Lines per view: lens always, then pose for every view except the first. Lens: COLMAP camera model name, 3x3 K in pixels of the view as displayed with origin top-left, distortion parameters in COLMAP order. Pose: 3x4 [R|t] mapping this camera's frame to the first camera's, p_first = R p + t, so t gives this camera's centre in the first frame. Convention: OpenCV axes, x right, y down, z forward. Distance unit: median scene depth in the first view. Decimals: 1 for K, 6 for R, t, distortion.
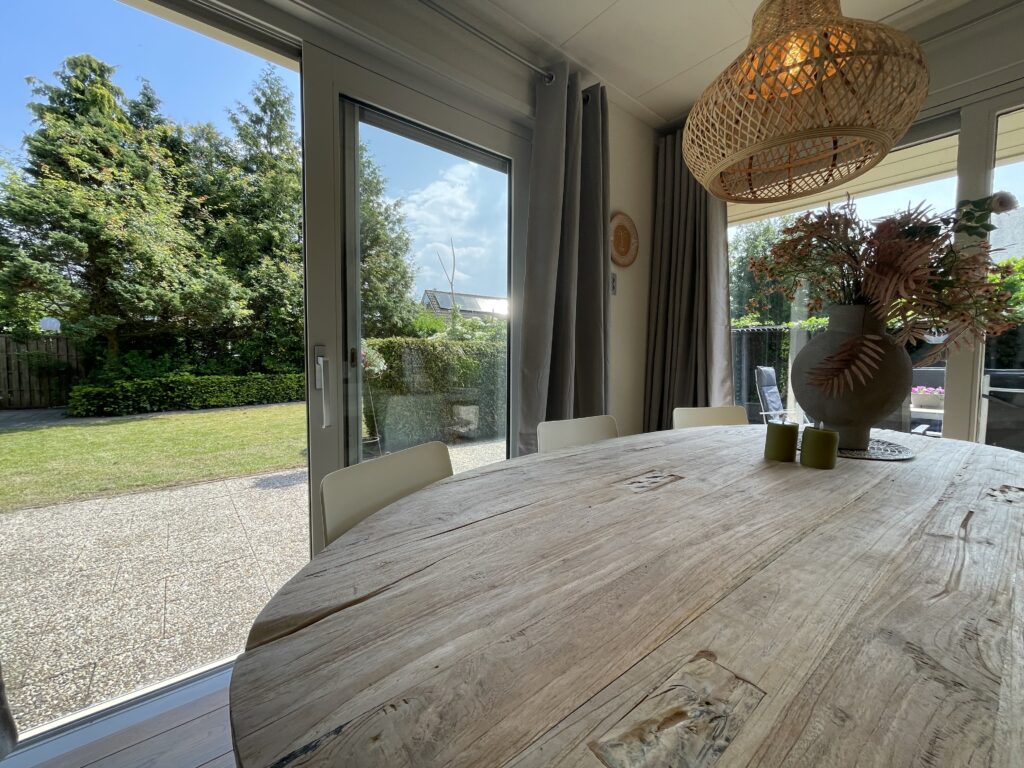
lens RADIAL K [[414.1, 0, 511.3], [0, 414.1, 384.7], [0, 0, 1]] dist [-0.007918, 0.002545]
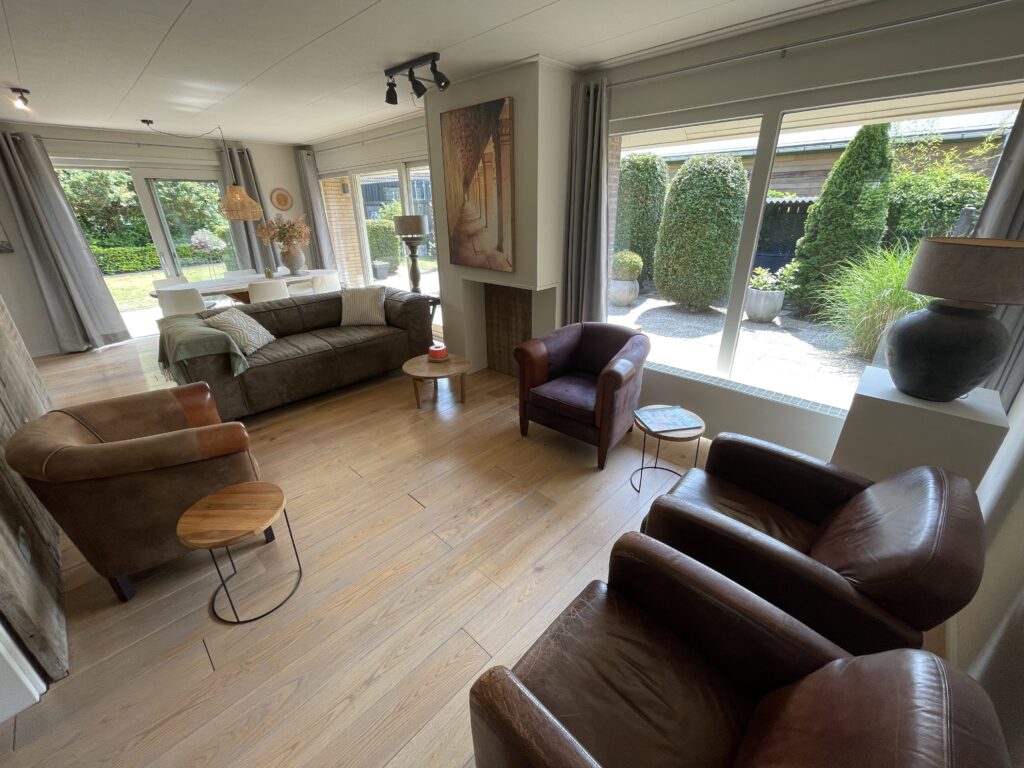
lens RADIAL K [[414.1, 0, 520.6], [0, 414.1, 381.9], [0, 0, 1]] dist [-0.007918, 0.002545]
pose [[0.990638, -0.071238, 0.116452, 0.372079], [0.028034, 0.941023, 0.337179, -0.026935], [-0.133604, -0.330758, 0.934210, -0.548200]]
